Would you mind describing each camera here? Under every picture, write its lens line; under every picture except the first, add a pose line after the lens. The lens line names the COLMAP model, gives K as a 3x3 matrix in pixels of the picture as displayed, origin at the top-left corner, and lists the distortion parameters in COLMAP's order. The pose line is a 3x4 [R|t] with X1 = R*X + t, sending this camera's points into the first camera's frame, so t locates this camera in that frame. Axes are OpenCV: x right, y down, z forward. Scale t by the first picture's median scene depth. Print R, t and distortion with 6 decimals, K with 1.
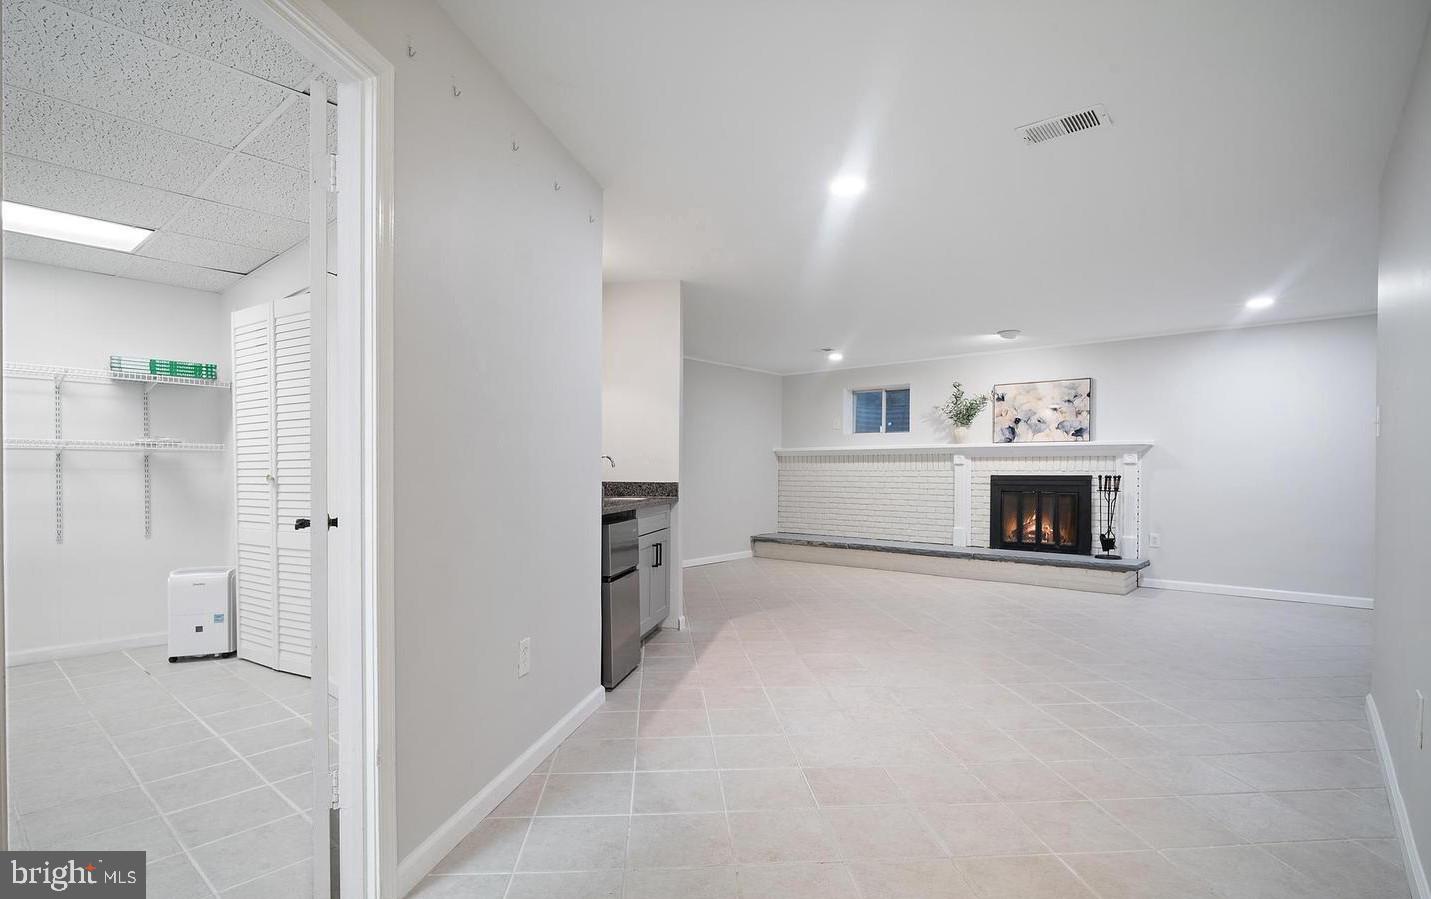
lens RADIAL K [[683.7, 0, 713.8], [0, 683.7, 476.2], [0, 0, 1]] dist [-0.000664, -0.000001]
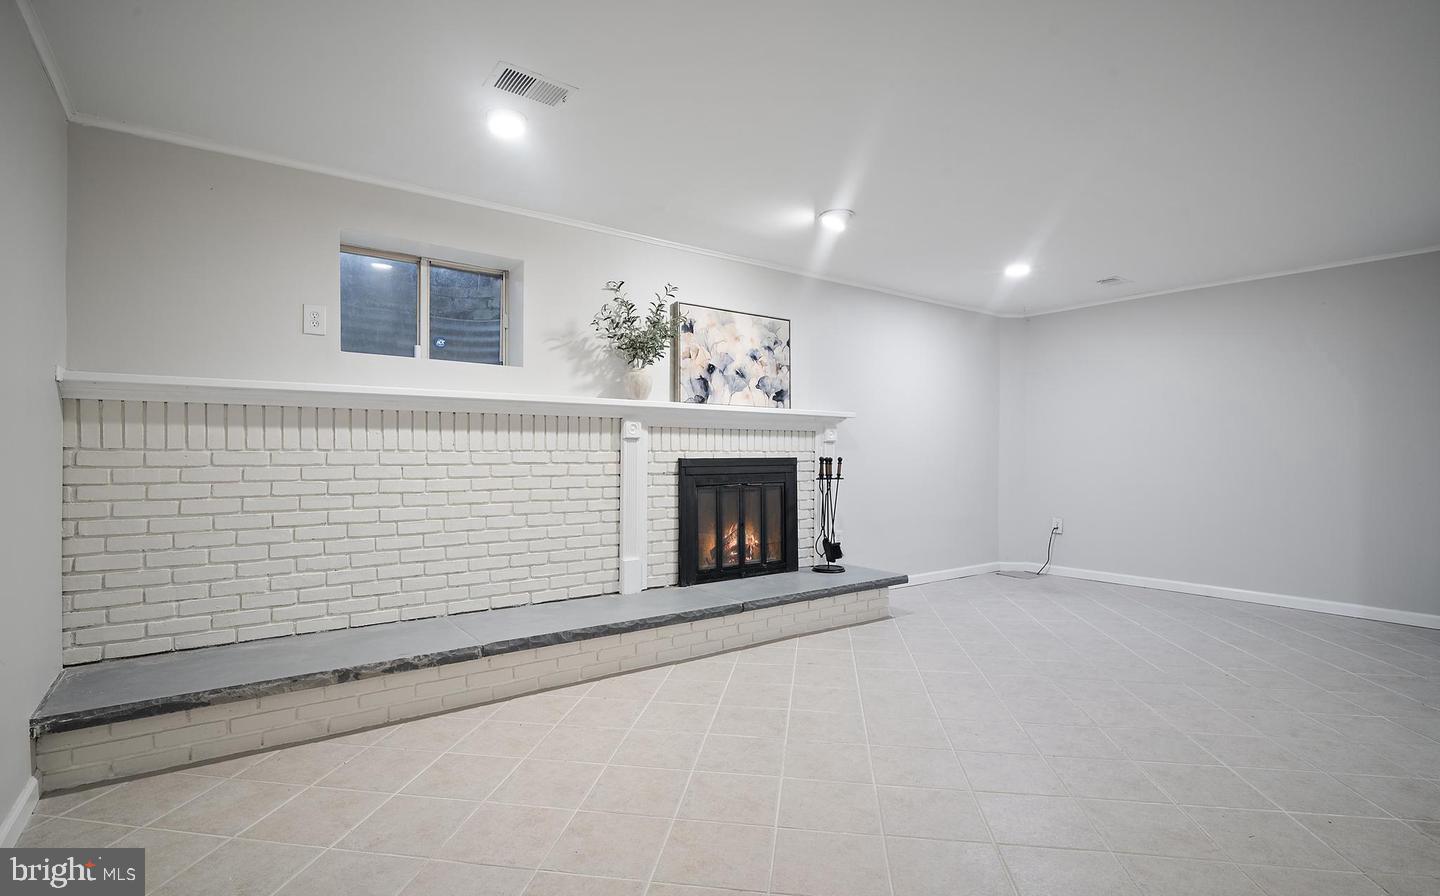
lens RADIAL K [[692.7, 0, 720.9], [0, 692.7, 465.8], [0, 0, 1]] dist [-0.001318, -0.000405]
pose [[0.217948, -0.017615, 0.975801, -0.157198], [0.008846, 0.999832, 0.016073, -0.004482], [-0.975920, 0.005129, 0.218067, 0.857153]]
